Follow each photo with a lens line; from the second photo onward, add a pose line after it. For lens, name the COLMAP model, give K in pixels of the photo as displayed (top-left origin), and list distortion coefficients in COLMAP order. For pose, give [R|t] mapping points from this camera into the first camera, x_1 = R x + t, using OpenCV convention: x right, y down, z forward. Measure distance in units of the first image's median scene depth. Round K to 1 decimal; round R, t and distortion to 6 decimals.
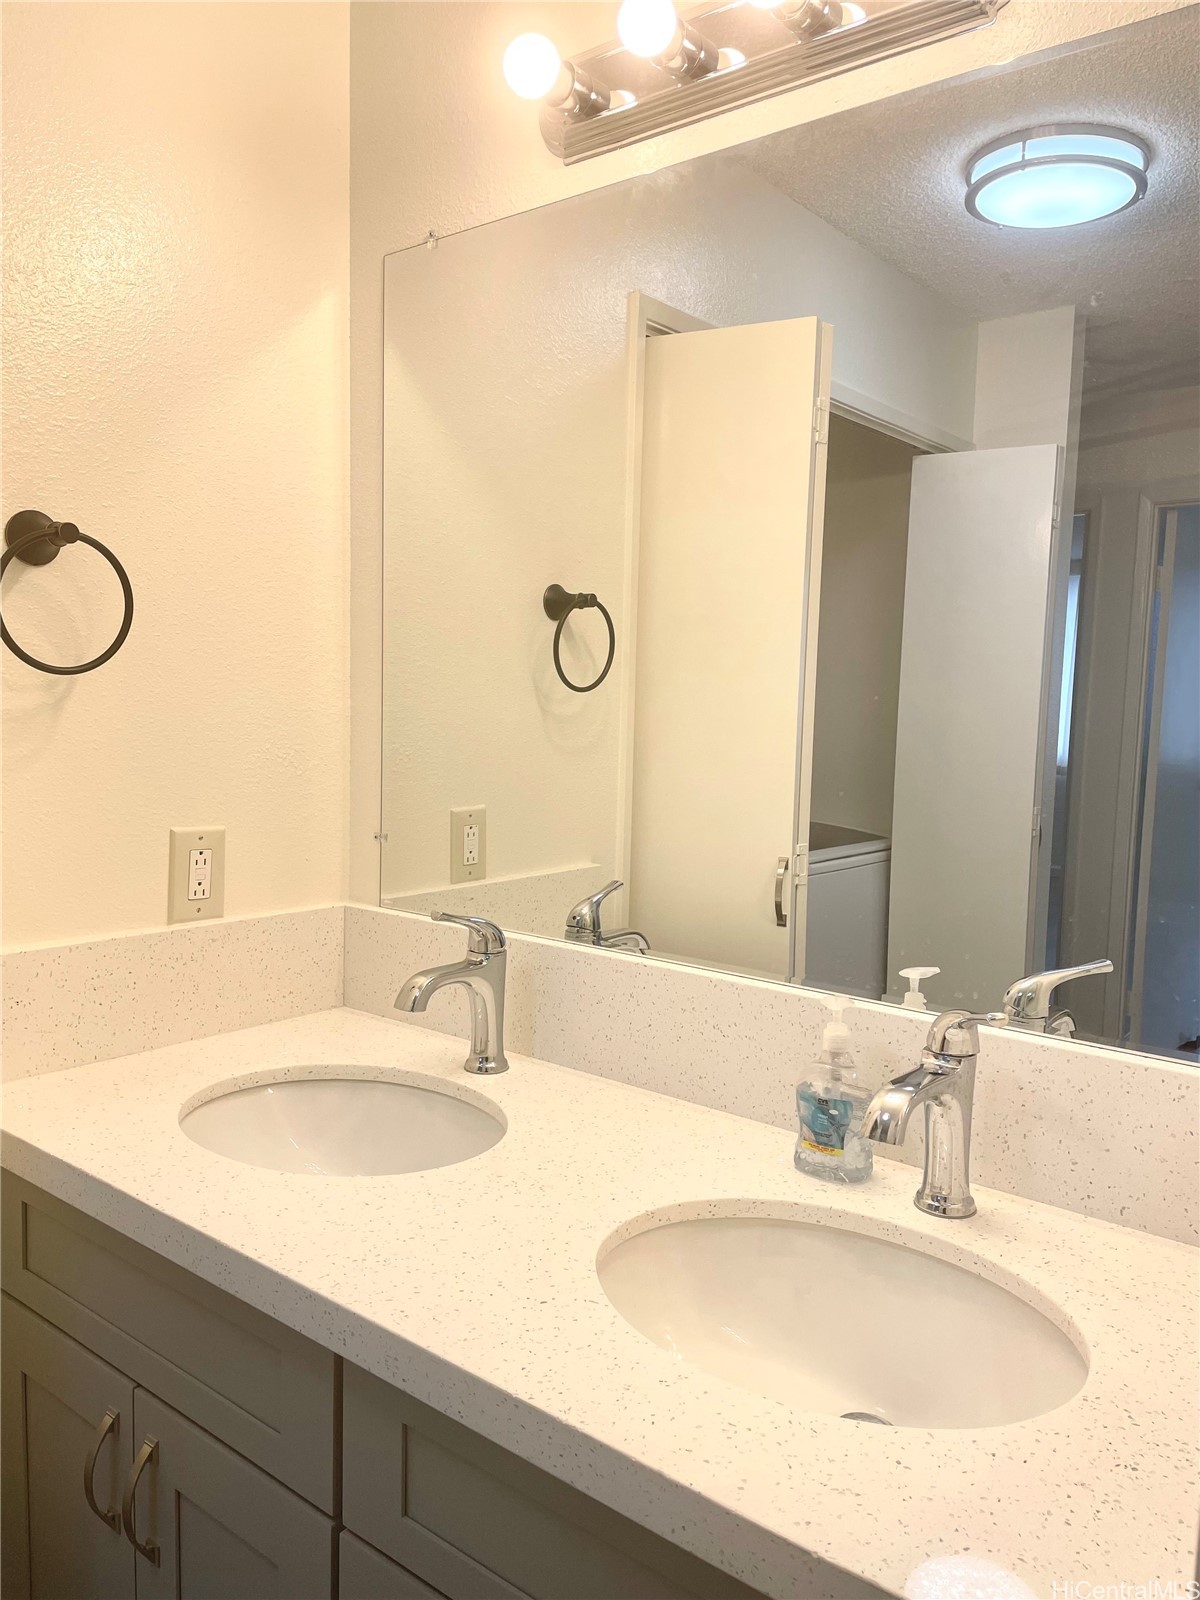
lens RADIAL K [[1212.7, 0, 602.6], [0, 1212.7, 808.0], [0, 0, 1]] dist [0.041663, -0.051921]
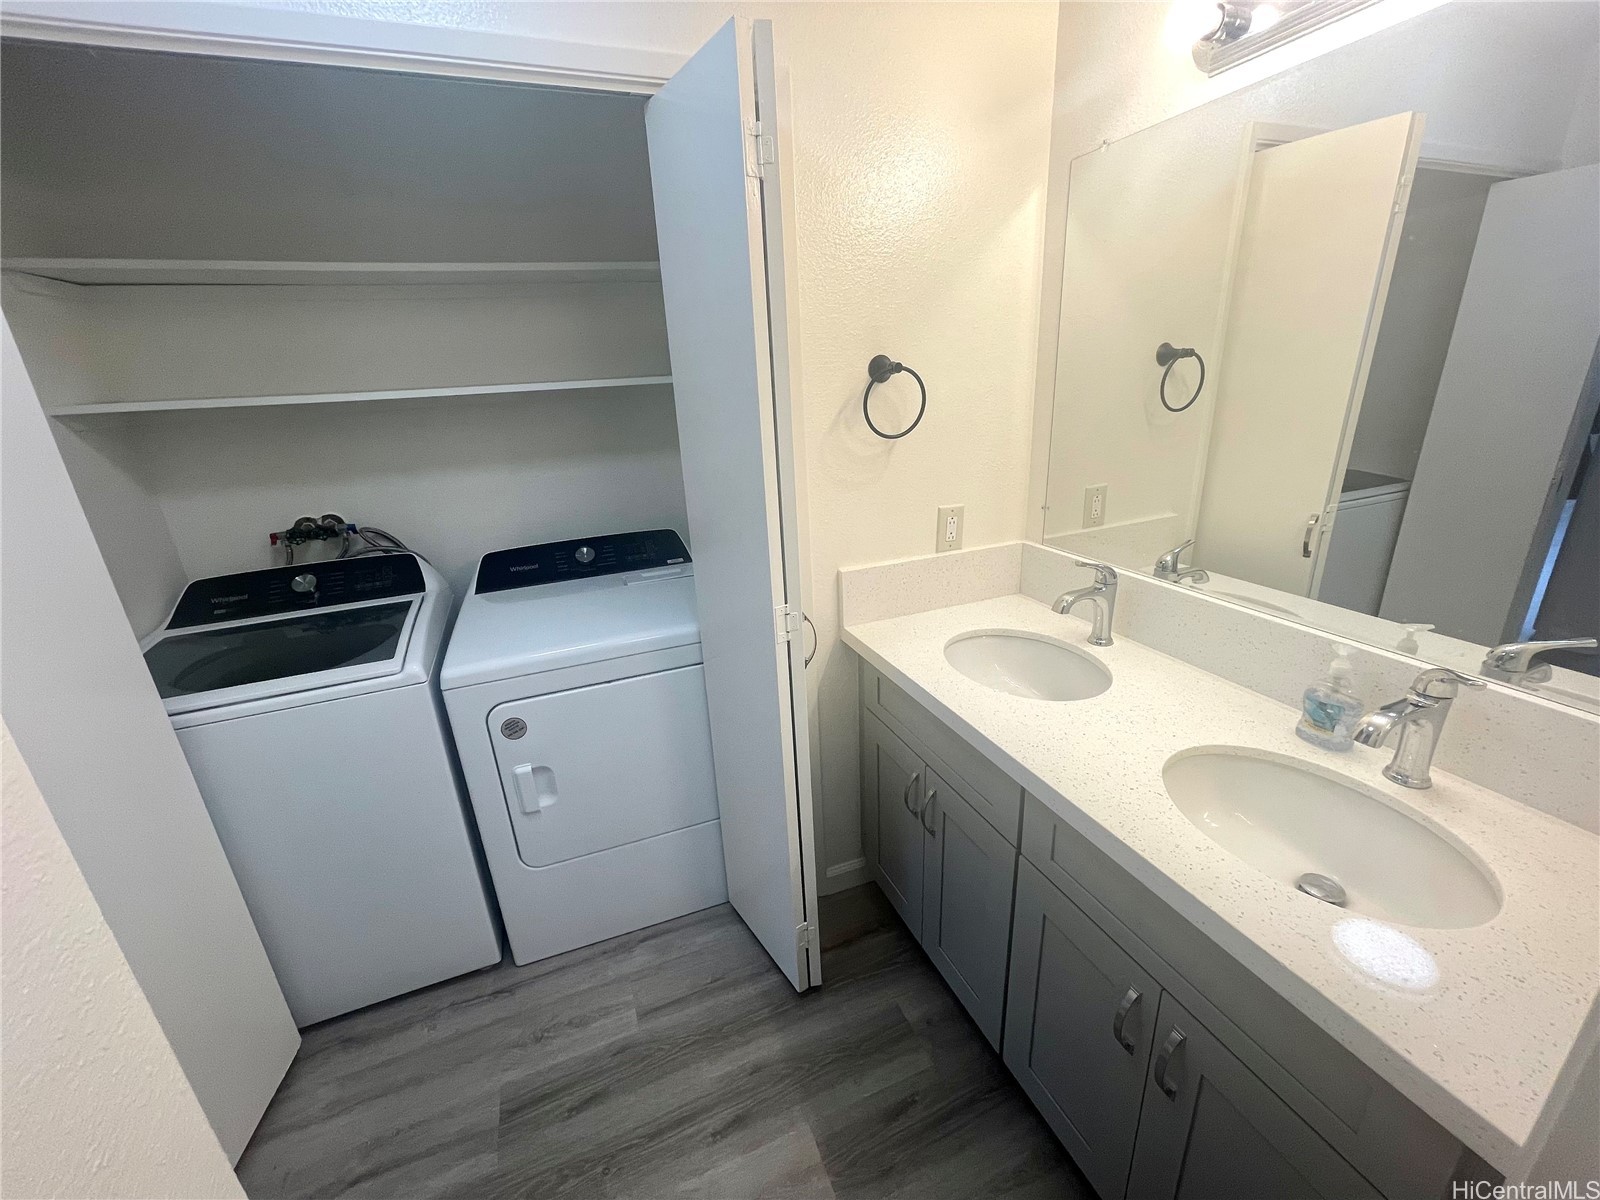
lens RADIAL K [[641.4, 0, 792.5], [0, 641.4, 601.4], [0, 0, 1]] dist [-0.002752, -0.000098]
pose [[0.866495, 0.094947, -0.490073, -0.028399], [0.031022, 0.969605, 0.242701, -0.108209], [0.498221, -0.225502, 0.837212, -0.061952]]
